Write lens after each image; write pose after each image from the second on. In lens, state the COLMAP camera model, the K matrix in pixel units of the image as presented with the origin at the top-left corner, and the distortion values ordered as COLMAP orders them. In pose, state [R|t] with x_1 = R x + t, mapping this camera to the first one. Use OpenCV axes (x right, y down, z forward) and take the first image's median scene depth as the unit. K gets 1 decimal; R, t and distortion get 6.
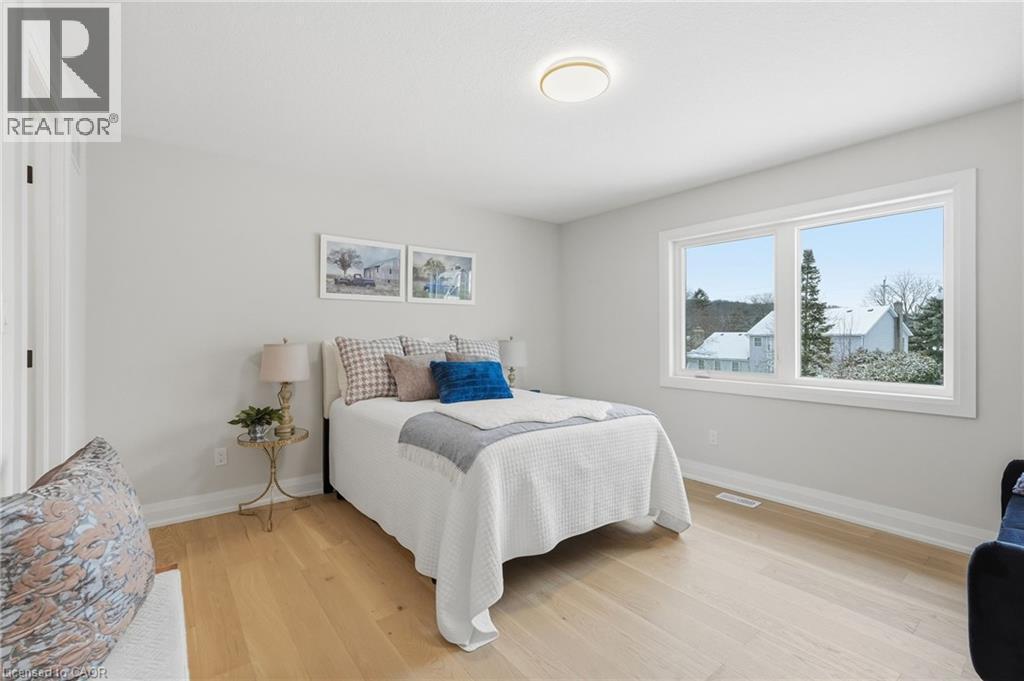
lens RADIAL K [[450.0, 0, 509.5], [0, 450.0, 335.5], [0, 0, 1]] dist [-0.015527, 0.003264]
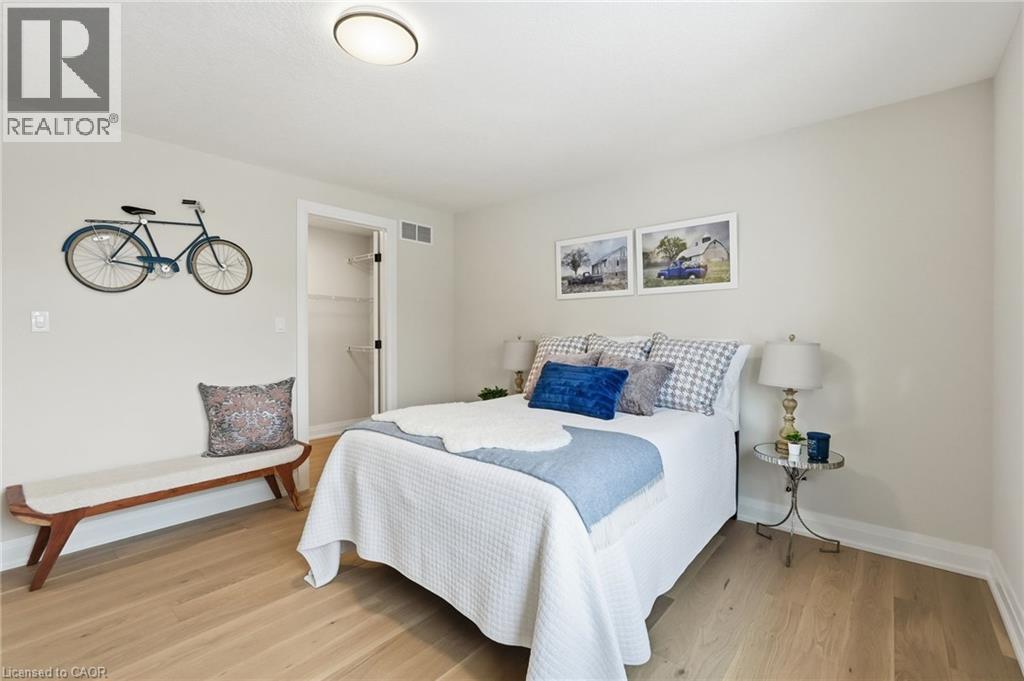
lens RADIAL K [[450.0, 0, 508.9], [0, 450.0, 338.2], [0, 0, 1]] dist [-0.015527, 0.003264]
pose [[0.204051, 0.011897, -0.978888, 0.591529], [0.002004, 0.999919, 0.012570, -0.002033], [0.978958, -0.004527, 0.204010, 0.606238]]
